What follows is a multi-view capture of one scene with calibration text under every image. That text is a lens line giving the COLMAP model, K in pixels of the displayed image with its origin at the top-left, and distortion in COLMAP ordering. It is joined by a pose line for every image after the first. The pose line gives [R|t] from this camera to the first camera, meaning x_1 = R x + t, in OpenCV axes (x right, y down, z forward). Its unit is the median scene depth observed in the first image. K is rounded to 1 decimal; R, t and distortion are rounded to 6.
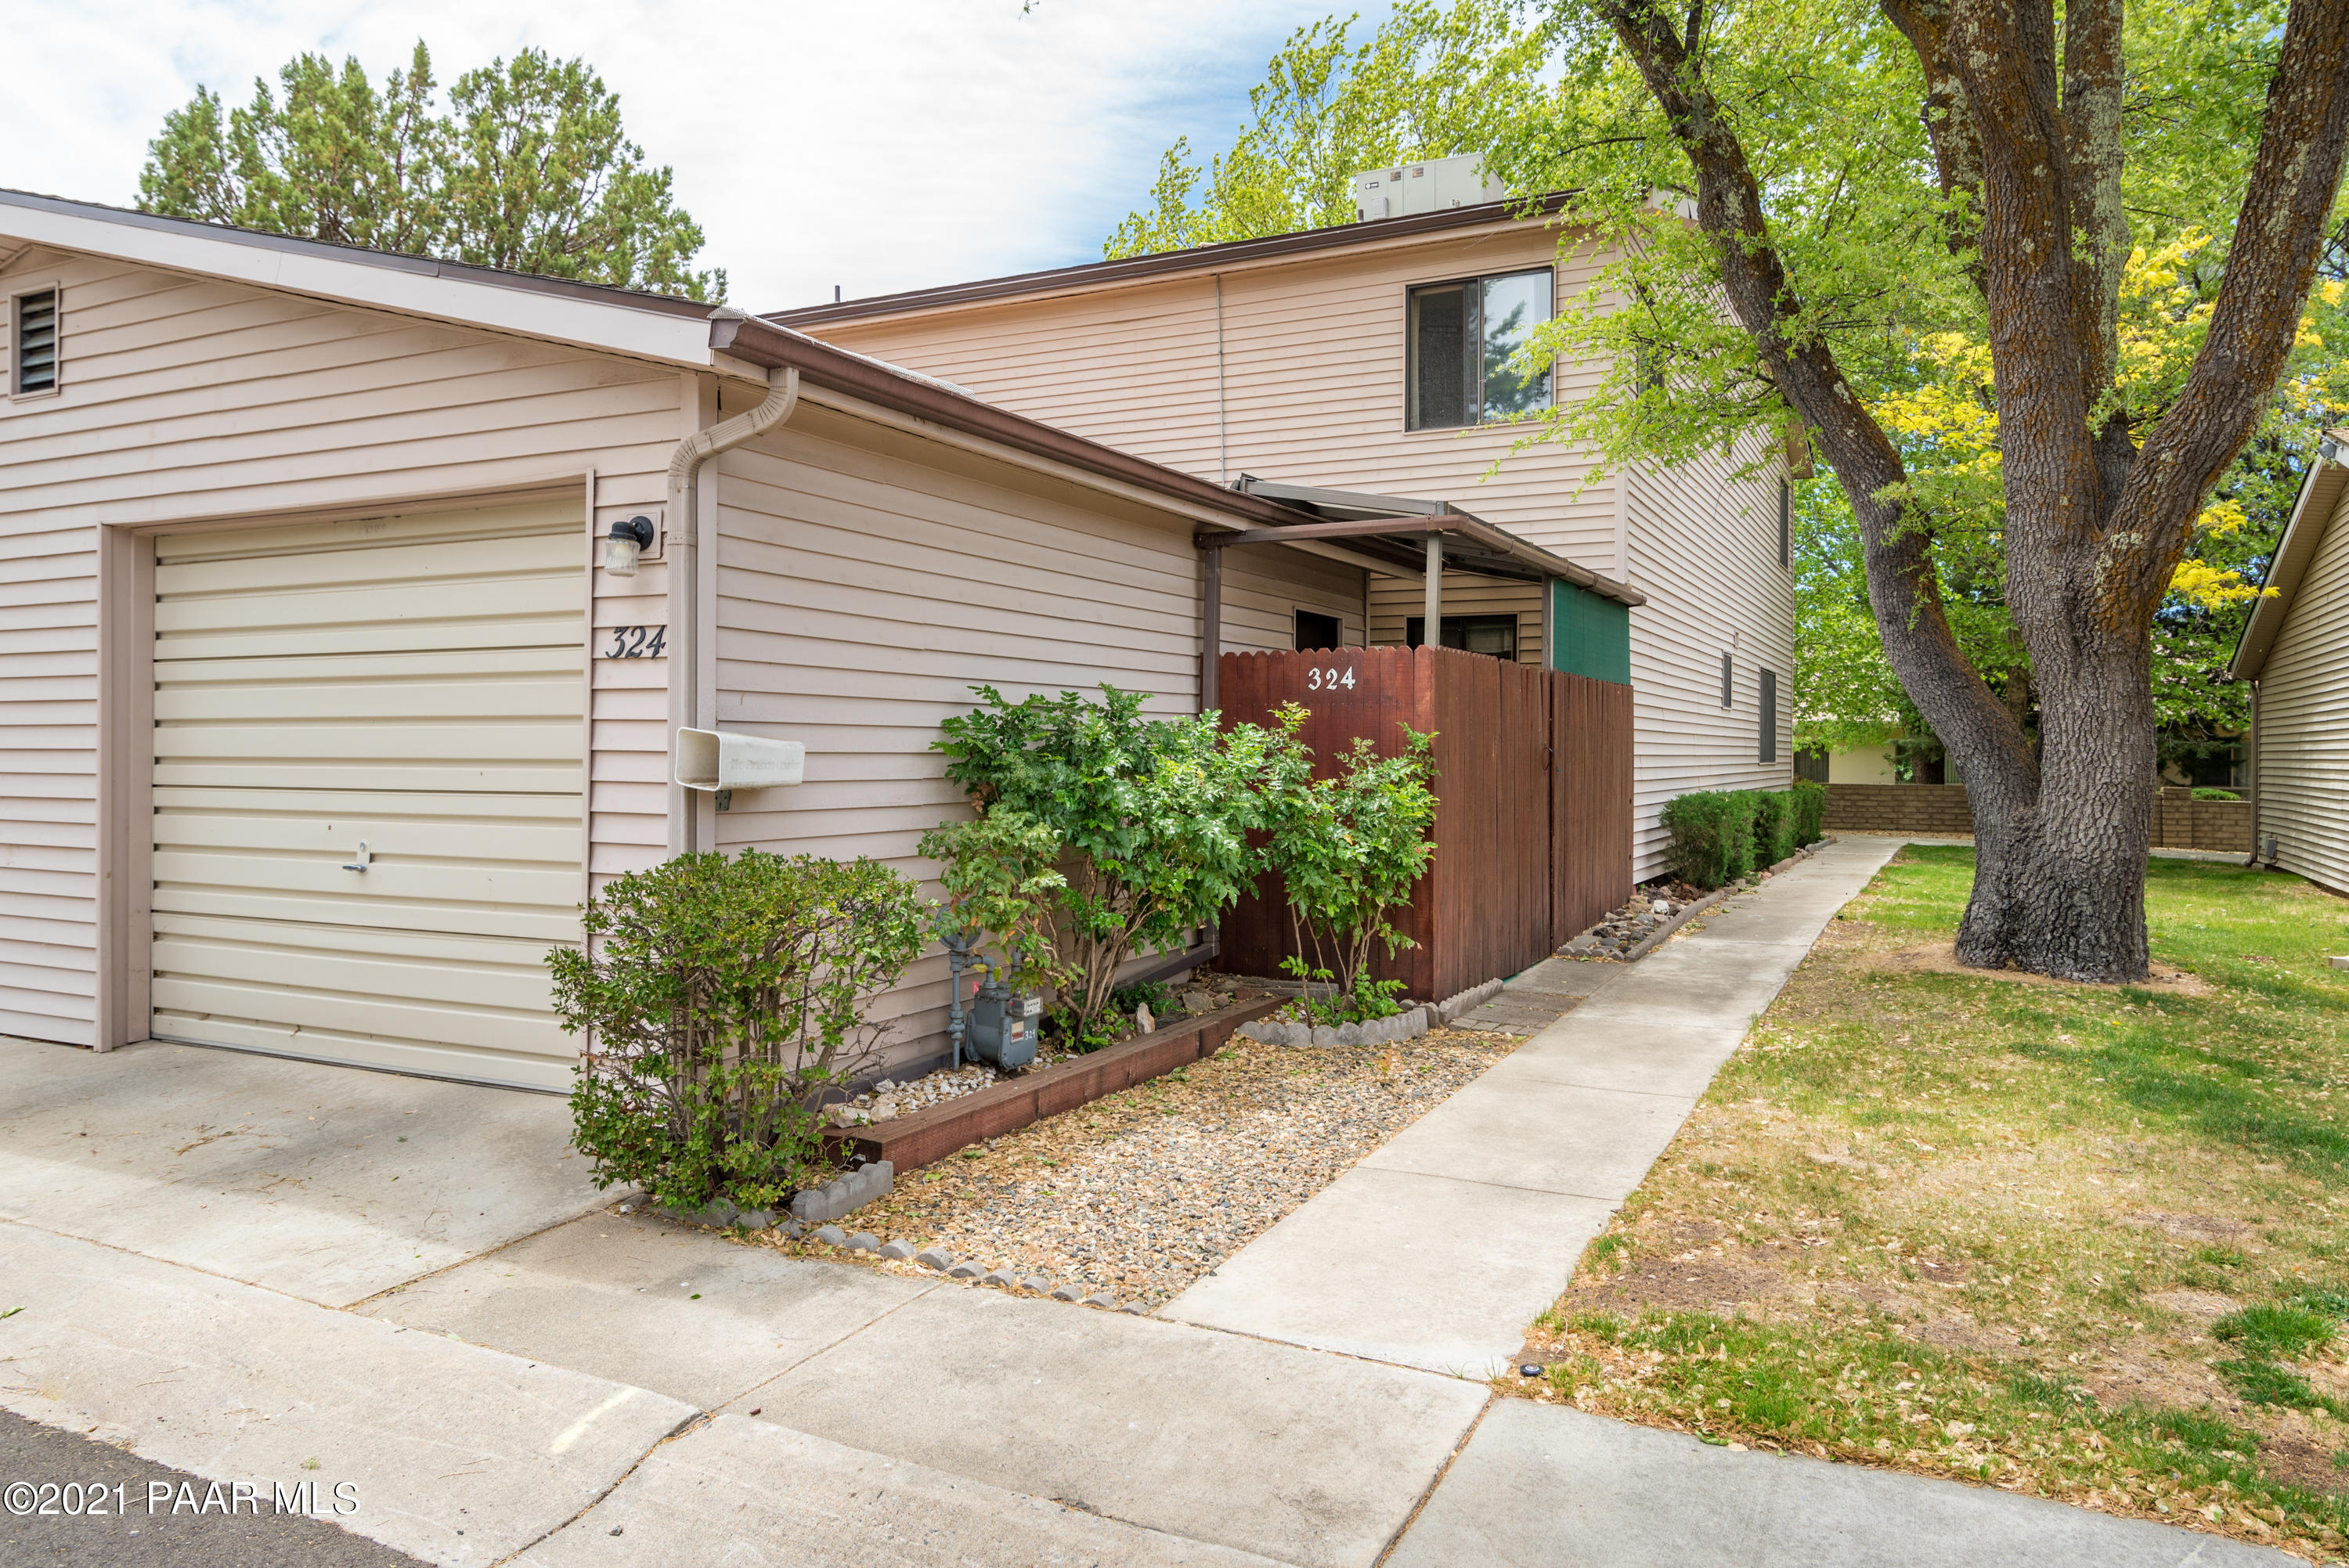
lens RADIAL K [[1619.7, 0, 1169.8], [0, 1619.7, 751.0], [0, 0, 1]] dist [-0.002648, -0.001807]
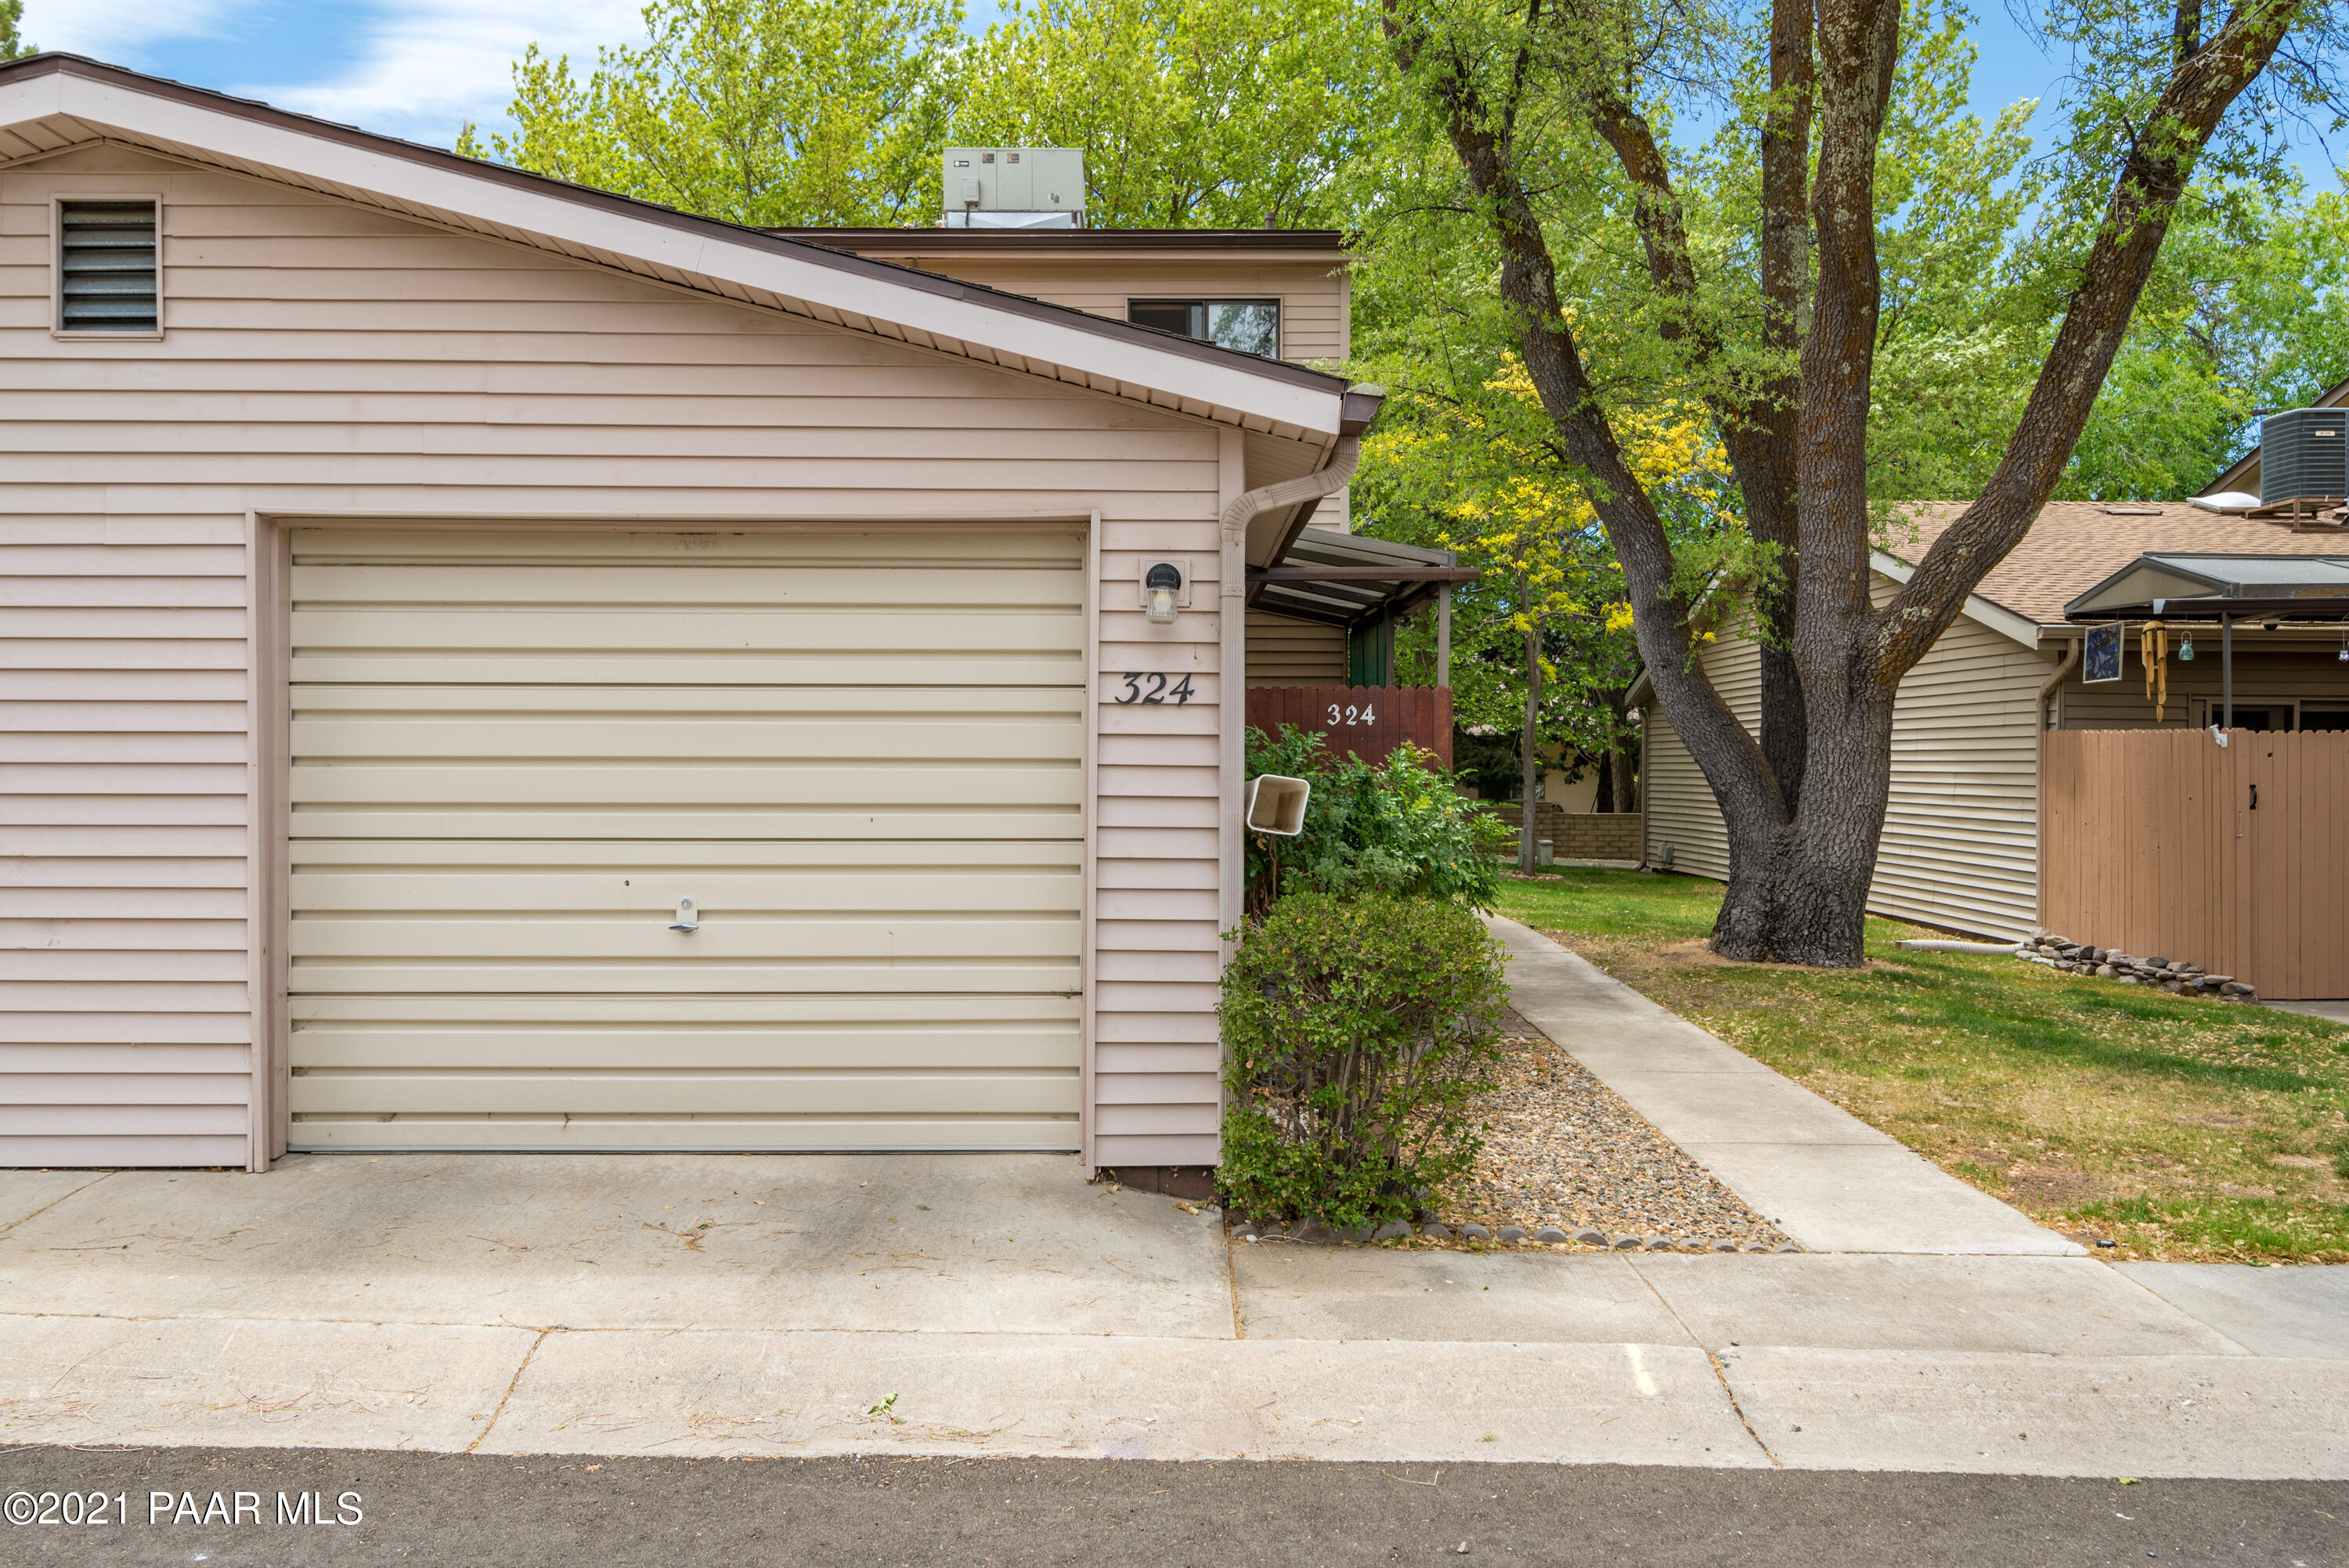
lens RADIAL K [[1867.3, 0, 1174.5], [0, 1867.3, 784.0], [0, 0, 1]] dist [0.003668, -0.002210]
pose [[0.887609, -0.005293, 0.460567, -0.680021], [-0.000475, 0.999923, 0.012407, -0.017680], [-0.460597, -0.011232, 0.887538, -0.029504]]
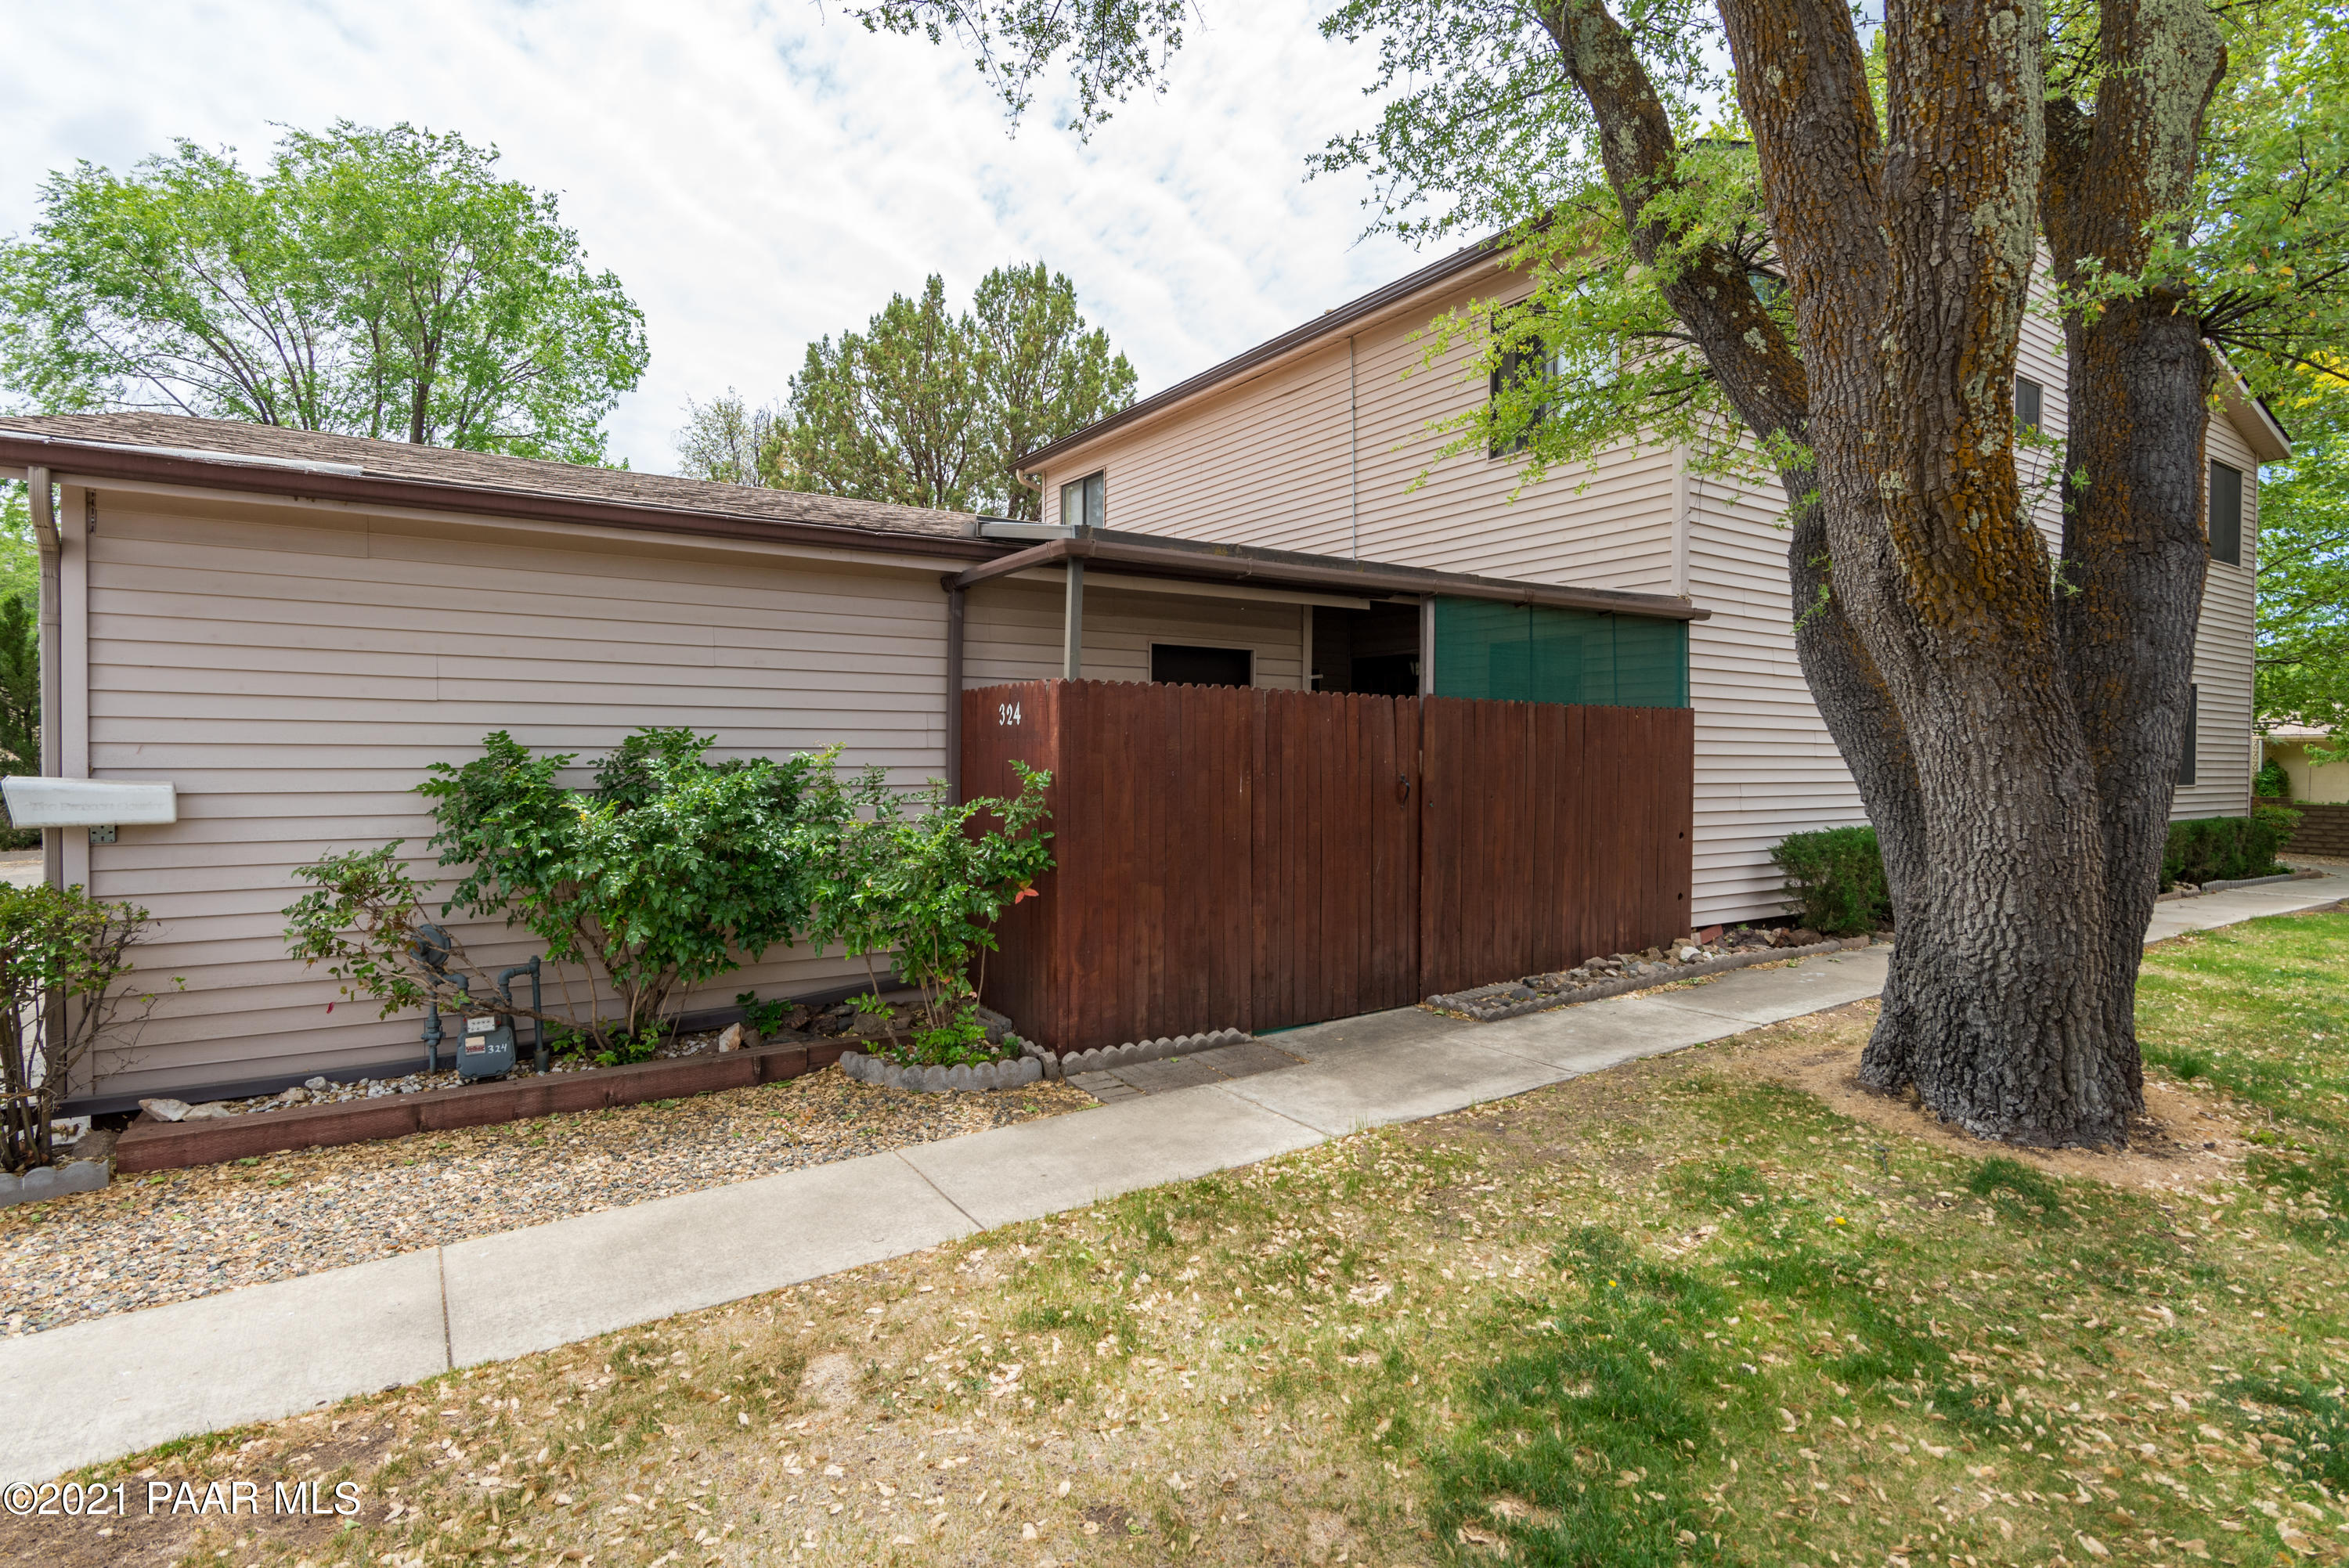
lens RADIAL K [[1182.7, 0, 1164.2], [0, 1182.7, 772.9], [0, 0, 1]] dist [-0.004003, -0.001386]
pose [[0.865778, 0.010105, -0.500326, 0.662351], [-0.003533, 0.999895, 0.014081, -0.022878], [0.500416, -0.010423, 0.865722, 0.506009]]
